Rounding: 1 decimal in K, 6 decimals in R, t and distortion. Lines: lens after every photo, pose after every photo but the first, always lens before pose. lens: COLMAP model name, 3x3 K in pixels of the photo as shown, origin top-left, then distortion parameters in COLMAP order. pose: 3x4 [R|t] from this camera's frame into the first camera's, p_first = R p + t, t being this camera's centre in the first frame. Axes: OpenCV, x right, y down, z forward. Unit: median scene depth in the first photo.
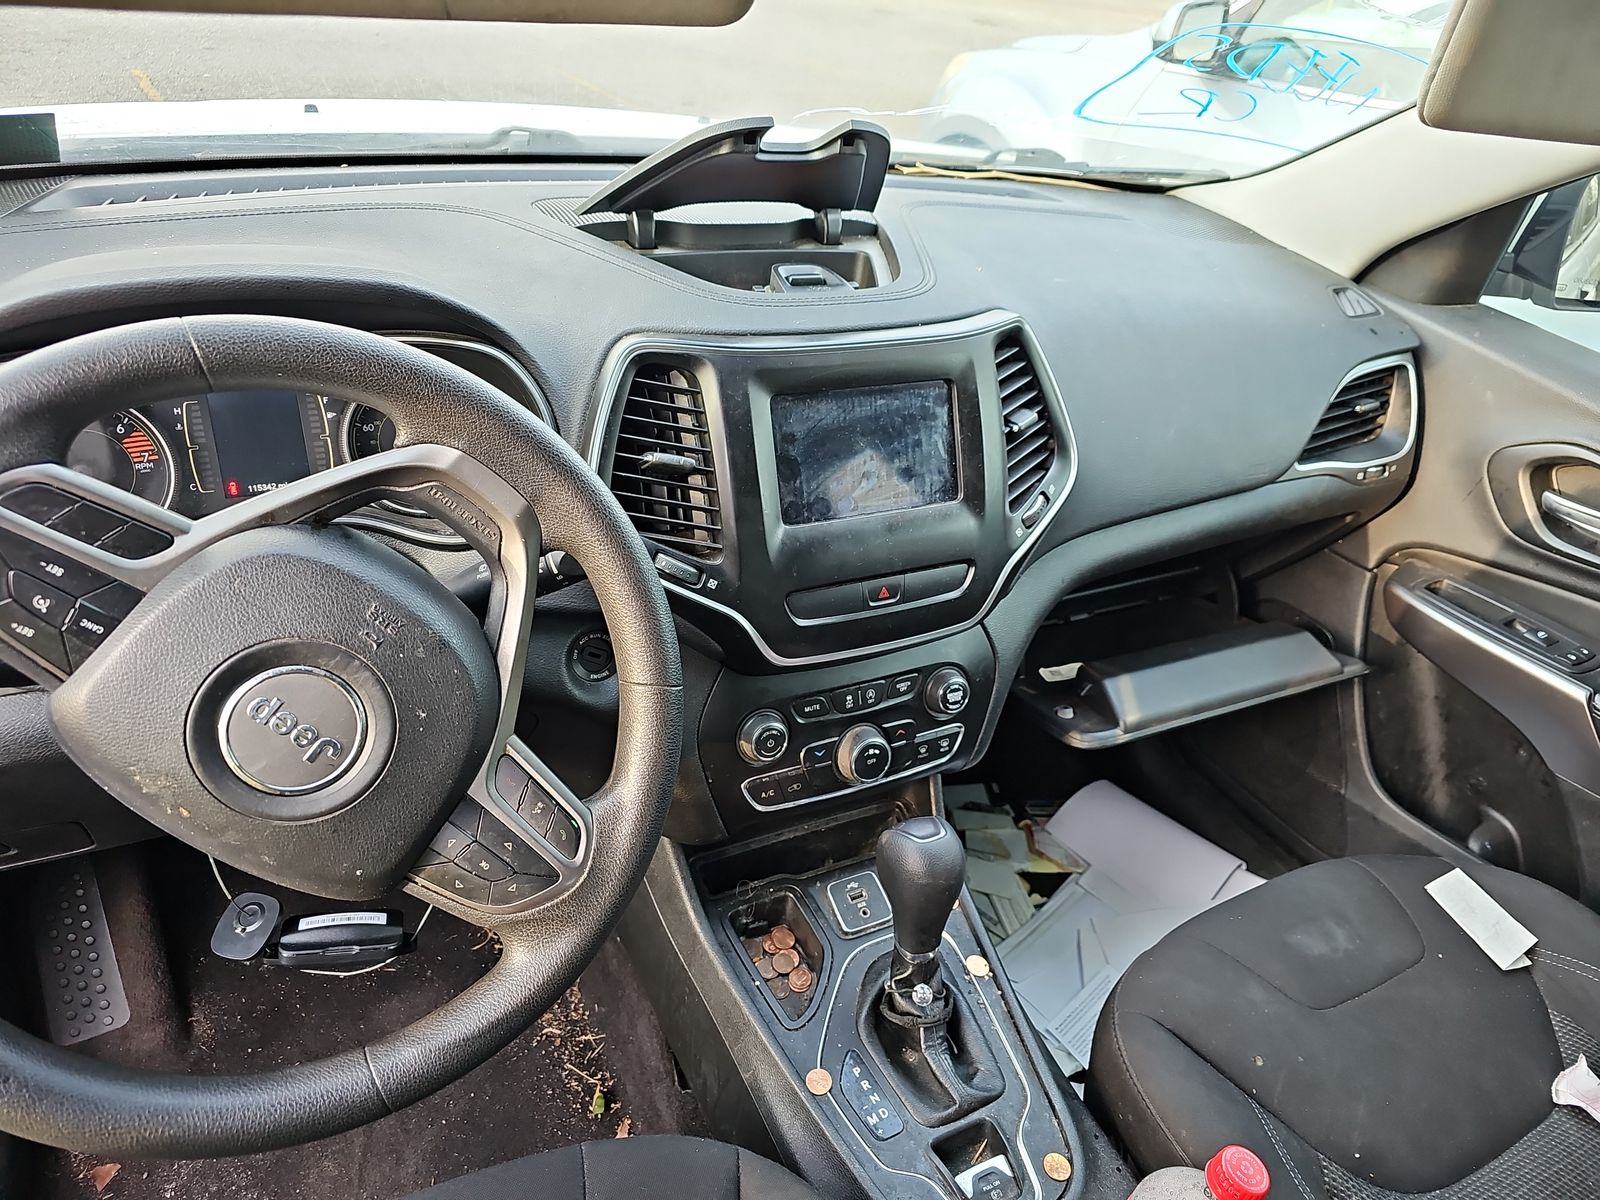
lens RADIAL K [[1064.1, 0, 800.1], [0, 1064.1, 592.1], [0, 0, 1]] dist [0.069189, -0.061038]
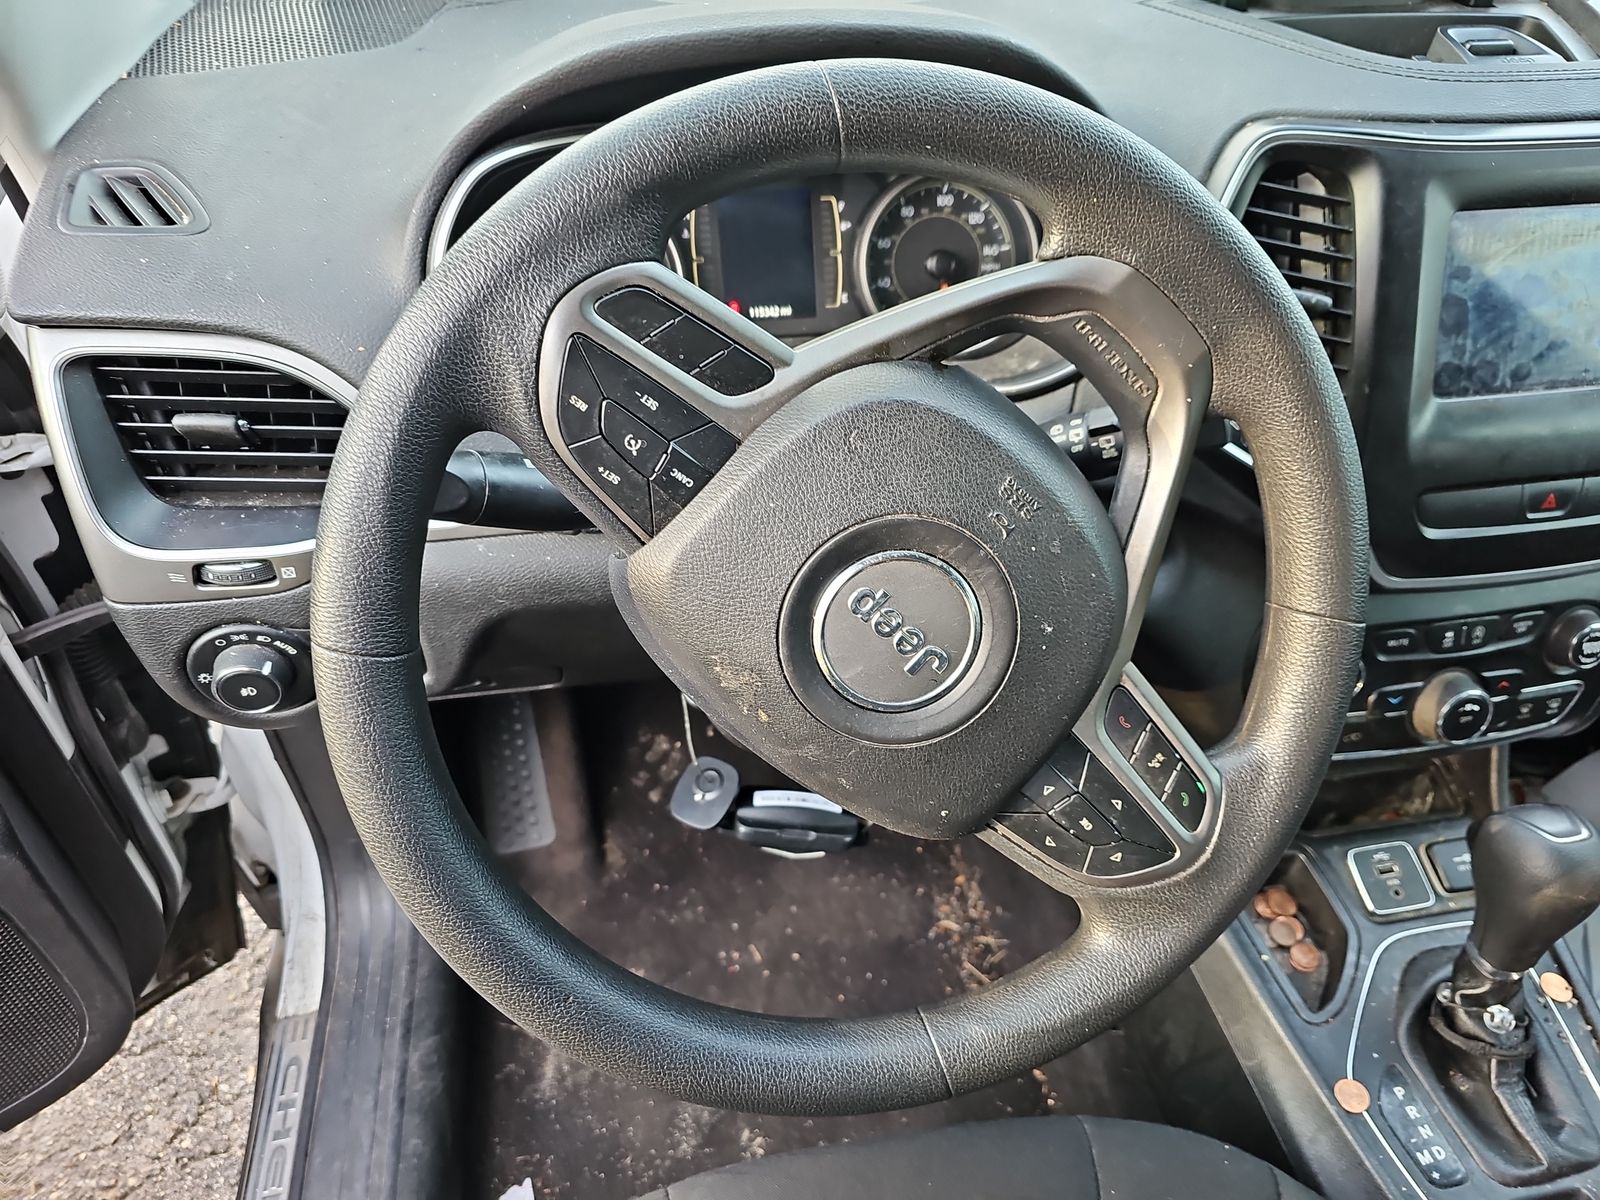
lens RADIAL K [[1045.0, 0, 794.5], [0, 1045.0, 597.6], [0, 0, 1]] dist [0.062077, -0.051459]
pose [[0.963190, 0.118982, -0.241058, -0.238917], [-0.082843, 0.984451, 0.154895, -0.004734], [0.255740, -0.129224, 0.958070, 0.172865]]
